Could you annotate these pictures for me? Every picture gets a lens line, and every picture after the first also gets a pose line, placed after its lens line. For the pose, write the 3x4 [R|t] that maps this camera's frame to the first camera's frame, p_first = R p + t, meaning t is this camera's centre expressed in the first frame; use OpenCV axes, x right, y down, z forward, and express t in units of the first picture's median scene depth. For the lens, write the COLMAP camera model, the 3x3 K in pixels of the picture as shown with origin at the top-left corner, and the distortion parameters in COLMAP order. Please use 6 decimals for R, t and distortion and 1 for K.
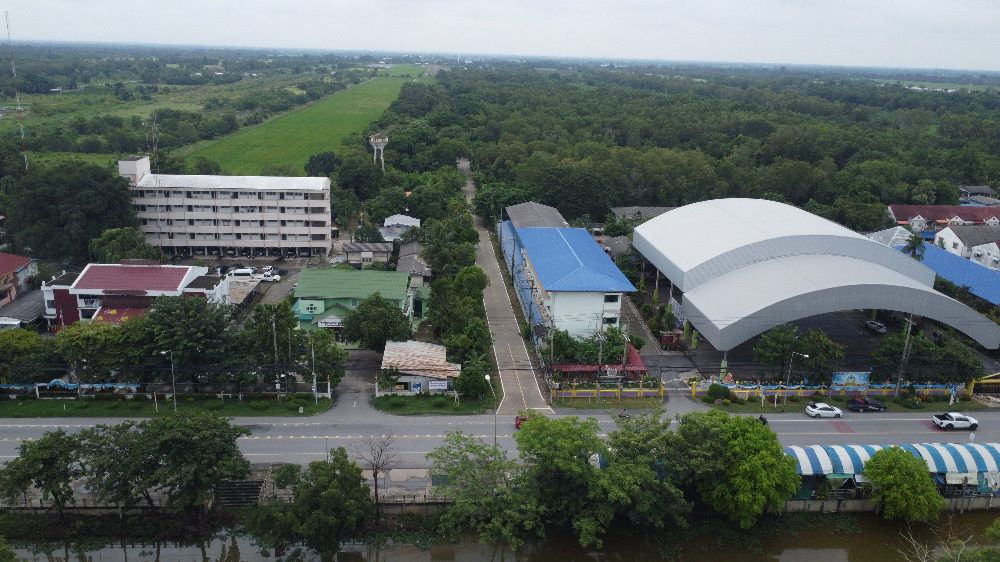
lens RADIAL K [[745.8, 0, 489.6], [0, 745.8, 279.1], [0, 0, 1]] dist [0.002784, 0.000435]
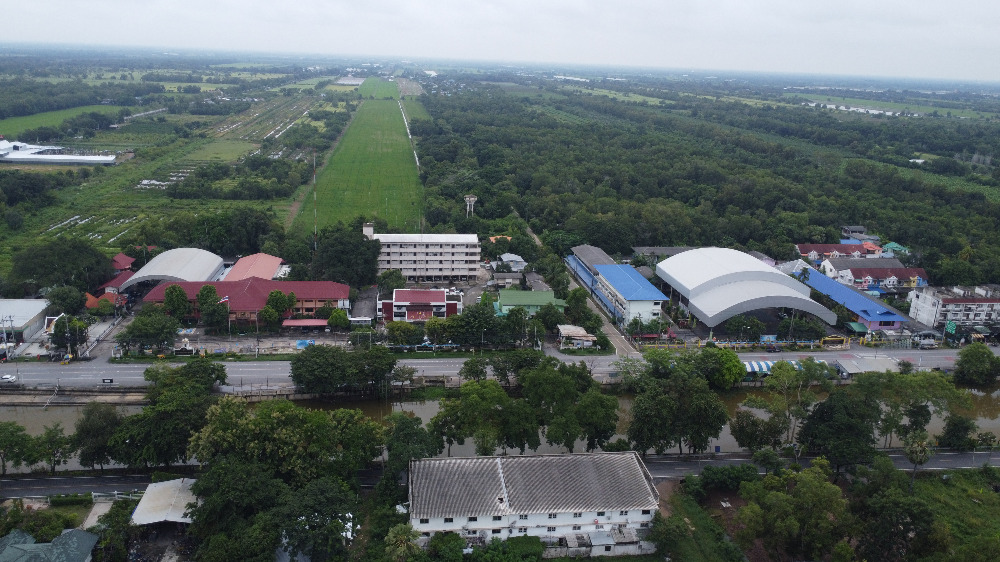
lens RADIAL K [[745.8, 0, 489.6], [0, 745.8, 279.1], [0, 0, 1]] dist [0.002784, 0.000435]
pose [[0.997753, -0.010695, 0.066137, -0.337408], [0.010896, 0.999937, -0.002681, -0.031911], [-0.066104, 0.003395, 0.997807, -0.802028]]
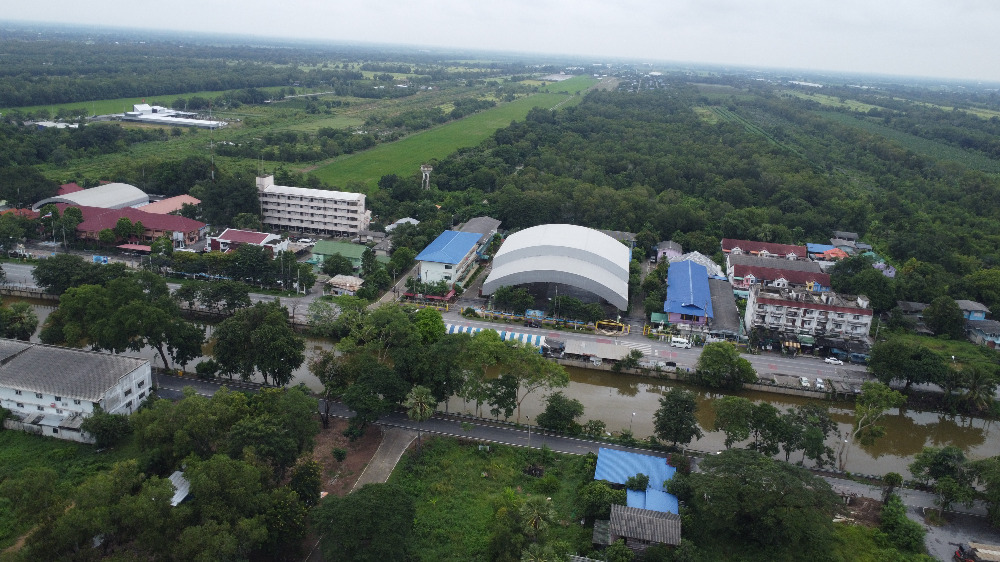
lens RADIAL K [[745.8, 0, 489.6], [0, 745.8, 279.1], [0, 0, 1]] dist [0.002784, 0.000435]
pose [[0.965887, 0.102621, -0.237764, 0.586825], [-0.103566, 0.994586, 0.008546, 0.022811], [0.237354, 0.016369, 0.971285, -0.740438]]
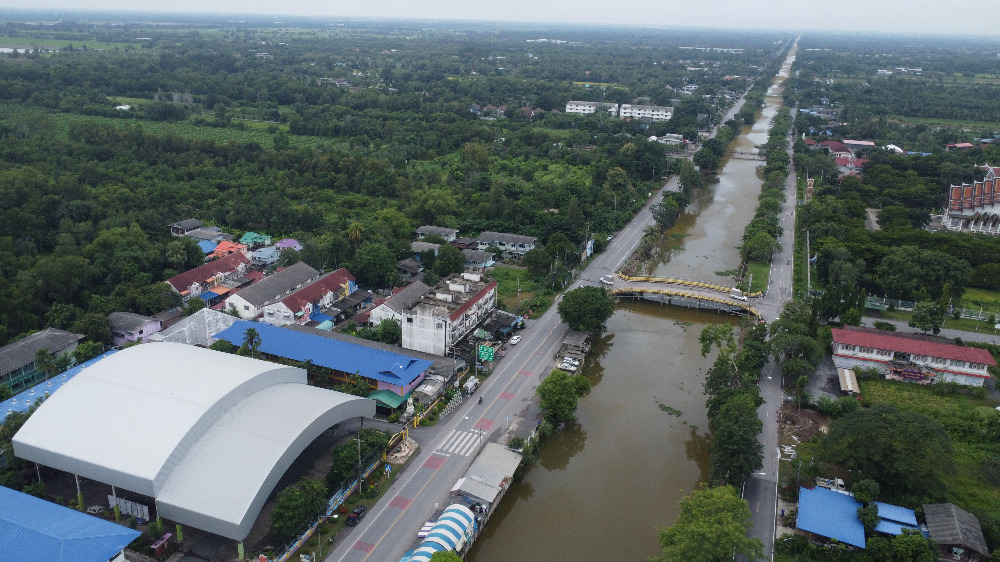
lens RADIAL K [[768.4, 0, 500.0], [0, 768.4, 281.0], [0, 0, 1]] dist [-0.008612, -0.005887]
pose [[0.425475, -0.308583, 0.850733, -0.249288], [0.244943, 0.944247, 0.220000, -0.290539], [-0.871191, 0.114777, 0.477339, 0.089070]]
